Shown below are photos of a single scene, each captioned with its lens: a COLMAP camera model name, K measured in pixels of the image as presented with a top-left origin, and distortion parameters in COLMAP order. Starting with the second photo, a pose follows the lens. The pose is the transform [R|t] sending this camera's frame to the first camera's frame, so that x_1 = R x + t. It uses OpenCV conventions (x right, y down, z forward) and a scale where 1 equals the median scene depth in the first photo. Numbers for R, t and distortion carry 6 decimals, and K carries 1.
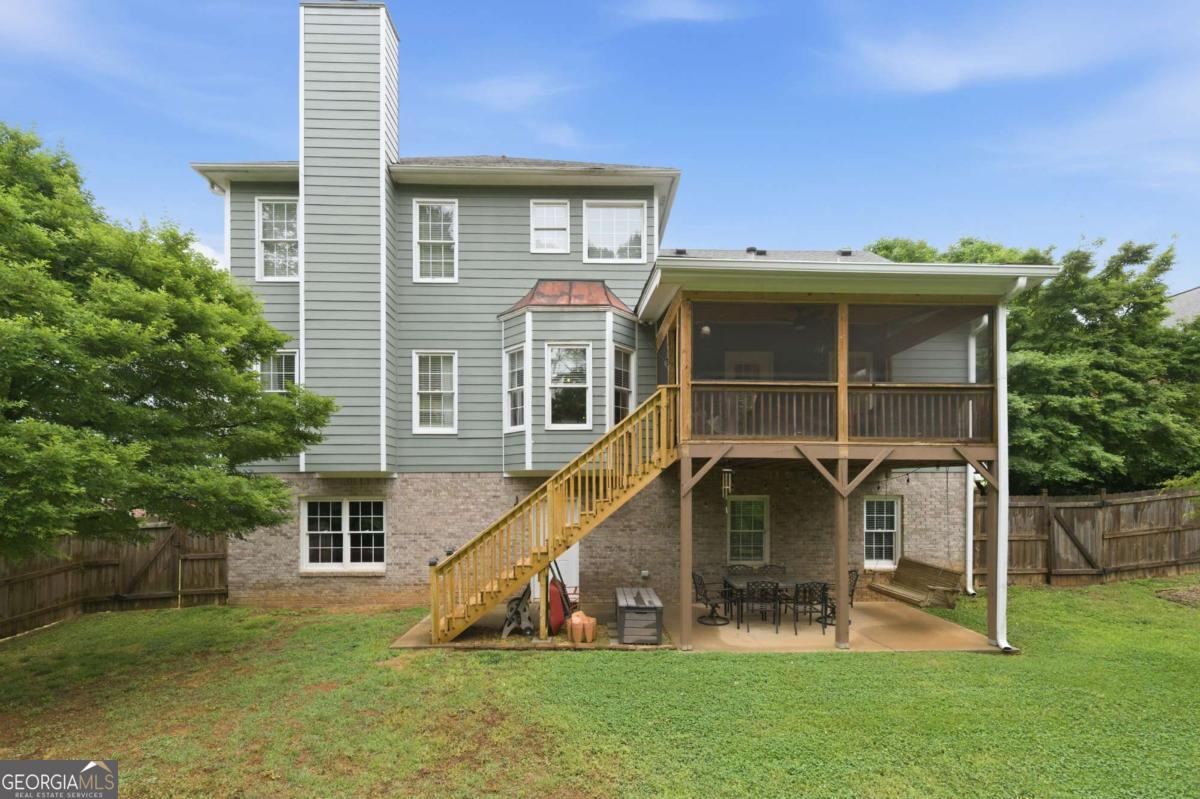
lens RADIAL K [[523.5, 0, 601.4], [0, 523.5, 463.0], [0, 0, 1]] dist [-0.000542, 0.000275]
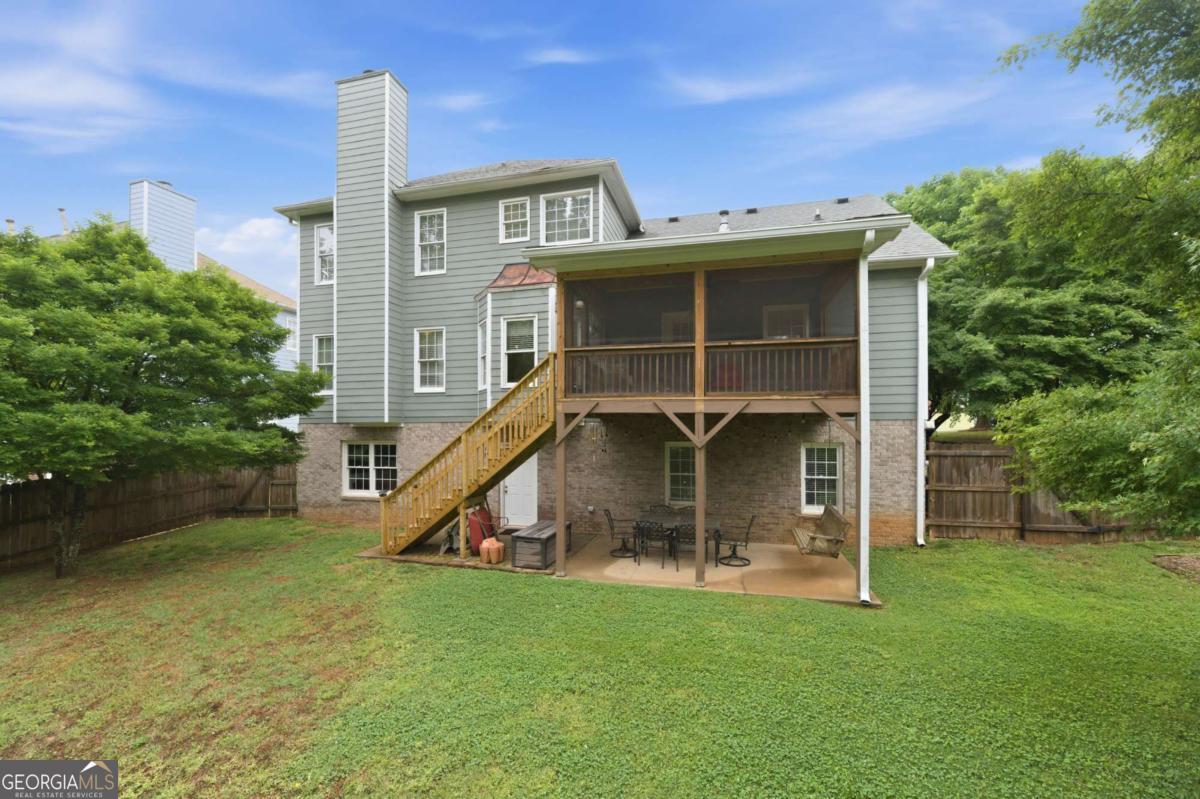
lens RADIAL K [[468.5, 0, 600.0], [0, 468.5, 399.5], [0, 0, 1]] dist [0.000046, -0.000035]
pose [[0.964139, -0.015818, -0.264927, 0.399387], [0.014288, 0.999868, -0.007699, -0.023965], [0.265014, 0.003638, 0.964238, 0.000612]]
